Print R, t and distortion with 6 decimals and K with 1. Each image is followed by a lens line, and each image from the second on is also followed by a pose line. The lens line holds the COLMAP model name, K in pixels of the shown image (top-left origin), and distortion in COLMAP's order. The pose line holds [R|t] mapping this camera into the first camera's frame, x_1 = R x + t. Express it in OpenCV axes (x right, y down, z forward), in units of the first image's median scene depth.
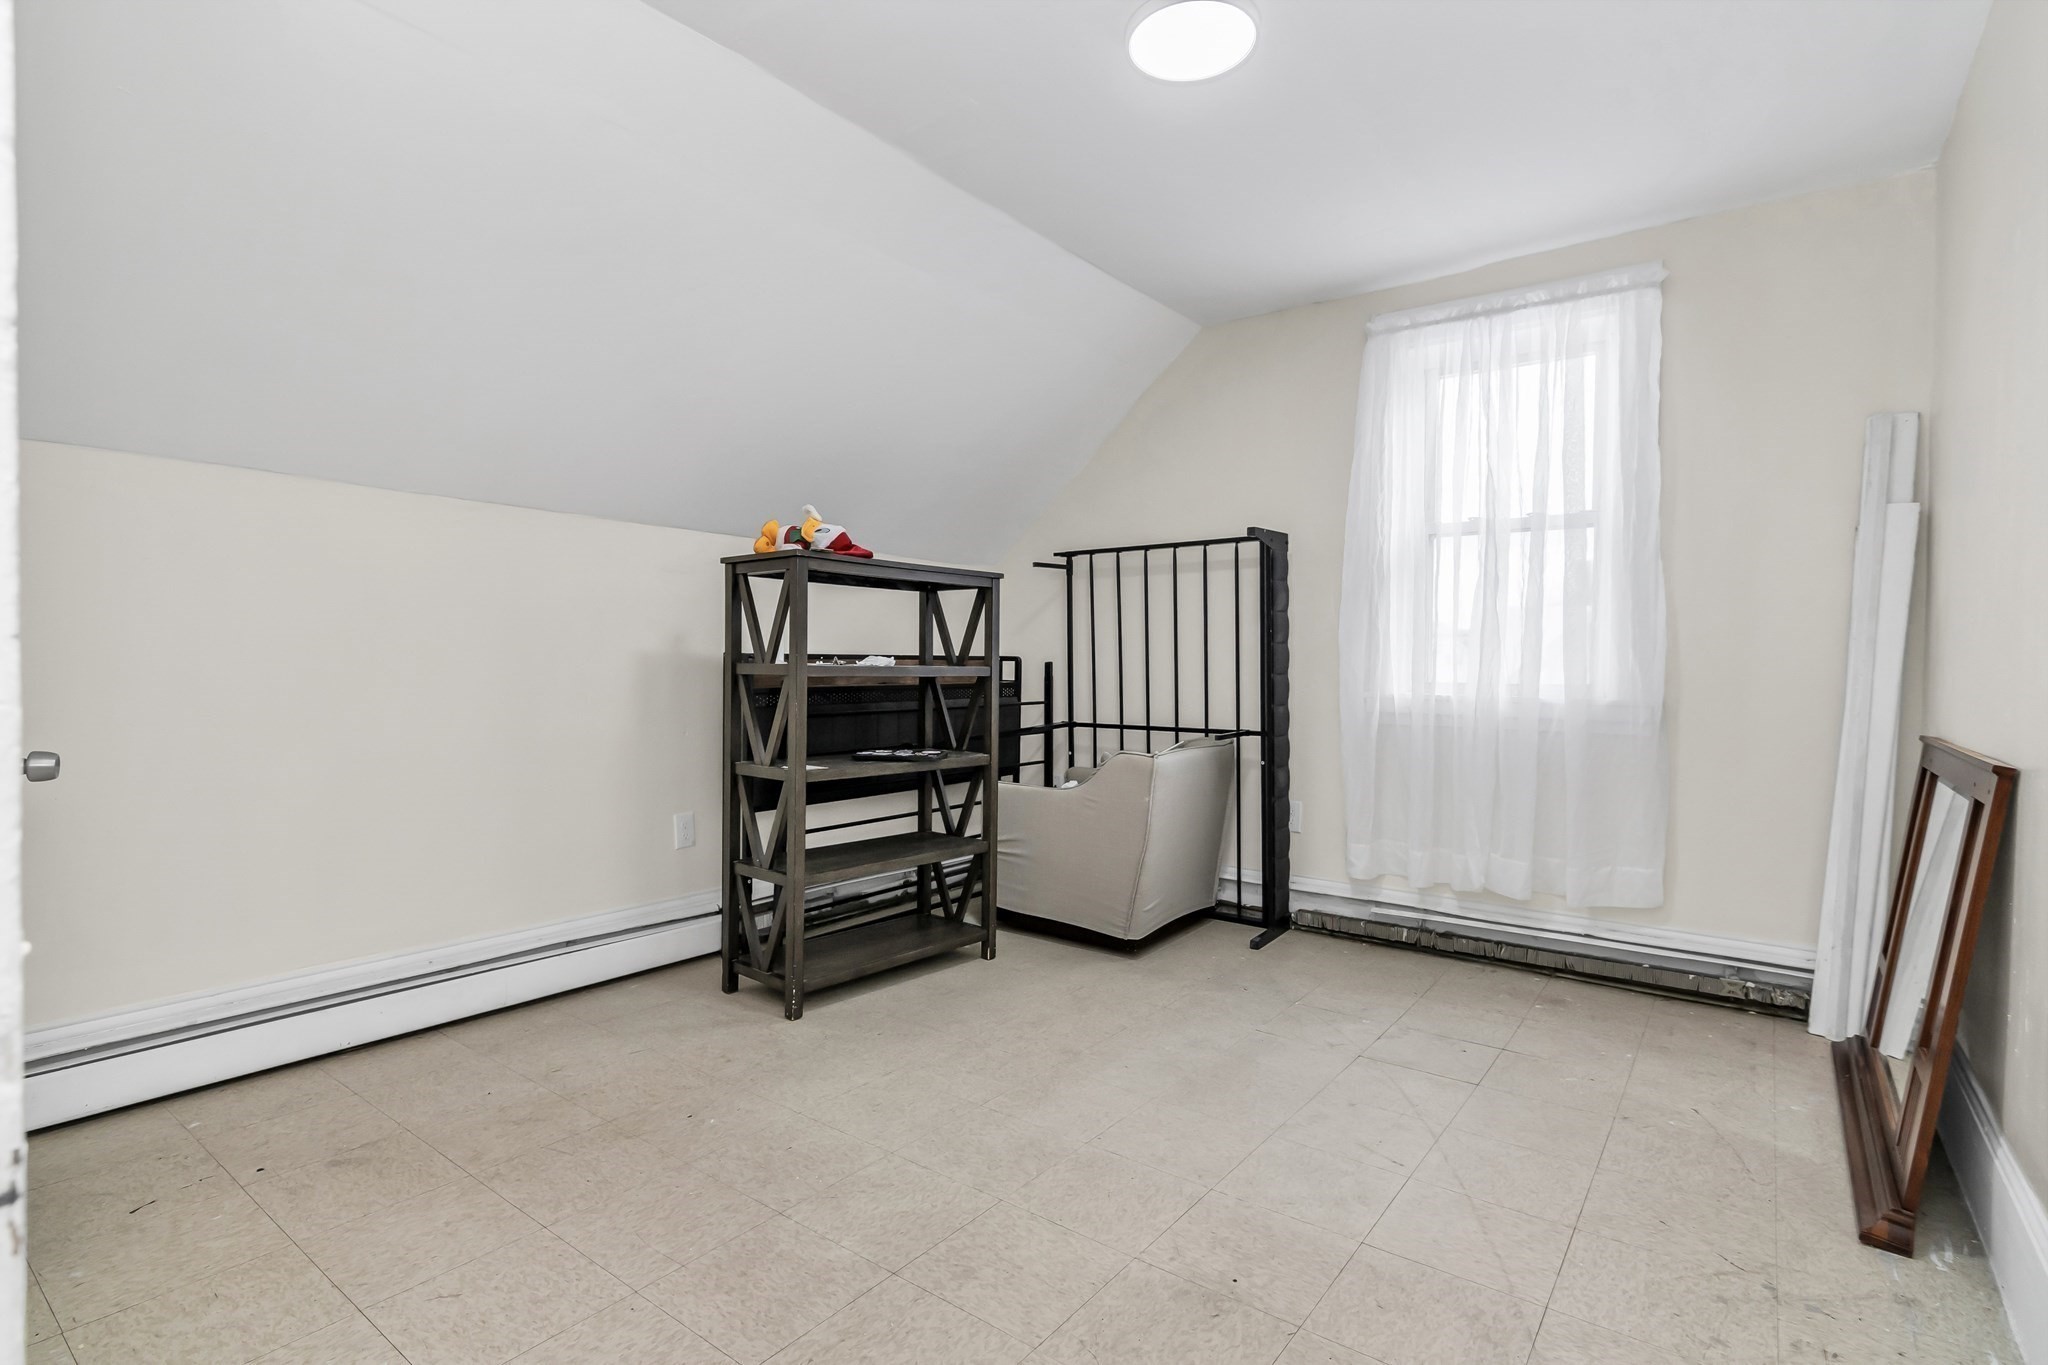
lens RADIAL K [[998.3, 0, 1021.2], [0, 998.3, 677.8], [0, 0, 1]] dist [0.004375, 0.001504]
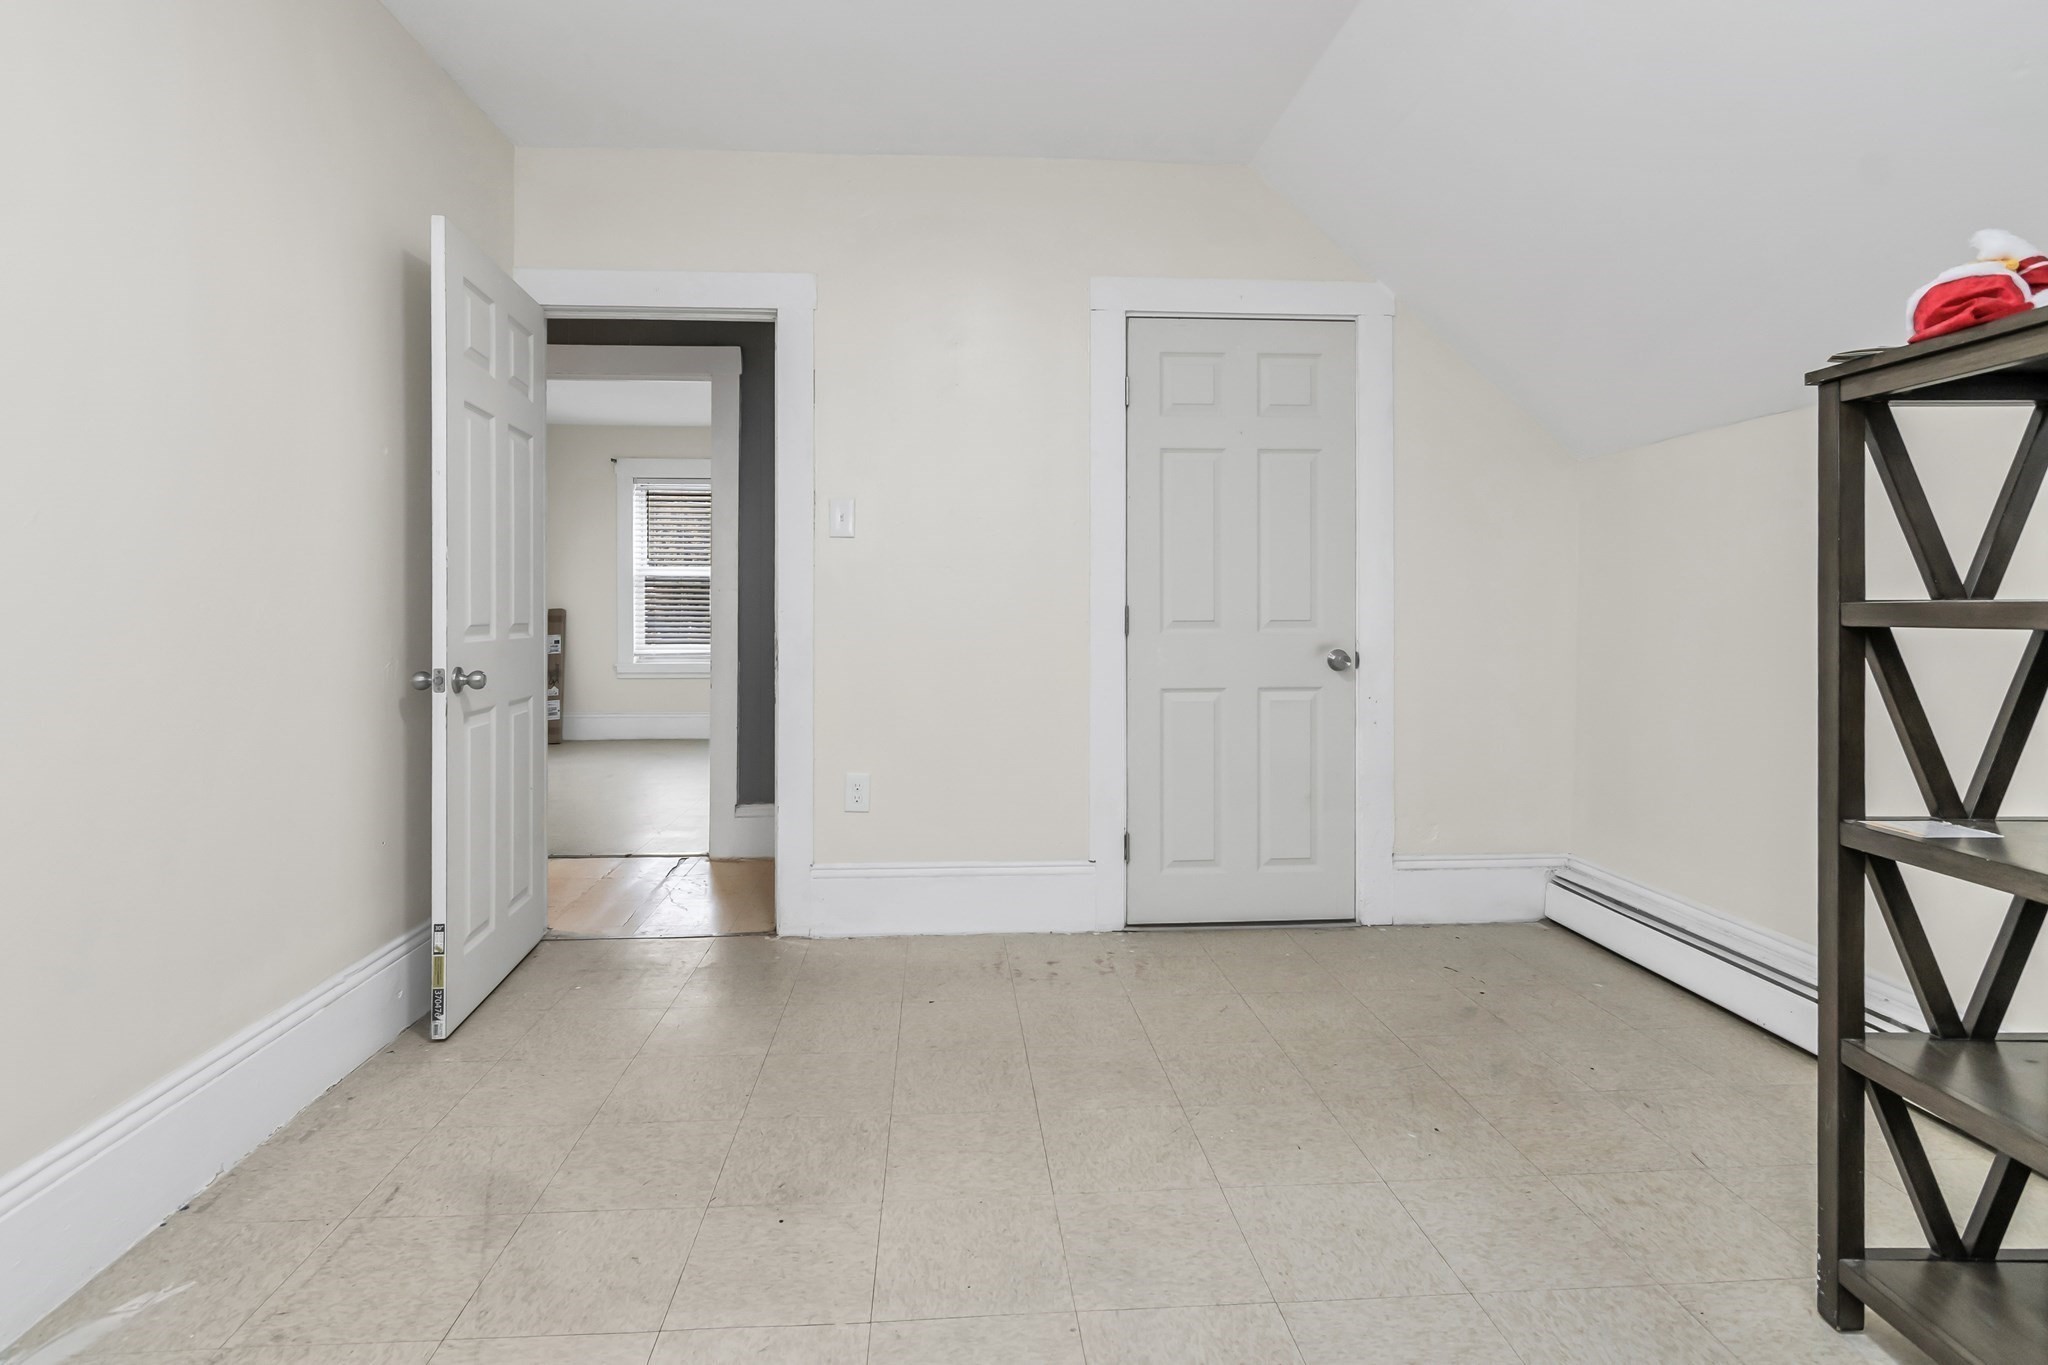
lens RADIAL K [[998.3, 0, 997.4], [0, 998.3, 614.5], [0, 0, 1]] dist [0.004375, 0.001504]
pose [[-0.760544, -0.006784, -0.649251, 0.700385], [-0.012056, 0.999921, 0.003675, -0.006128], [0.649174, 0.010622, -0.760565, 1.891381]]
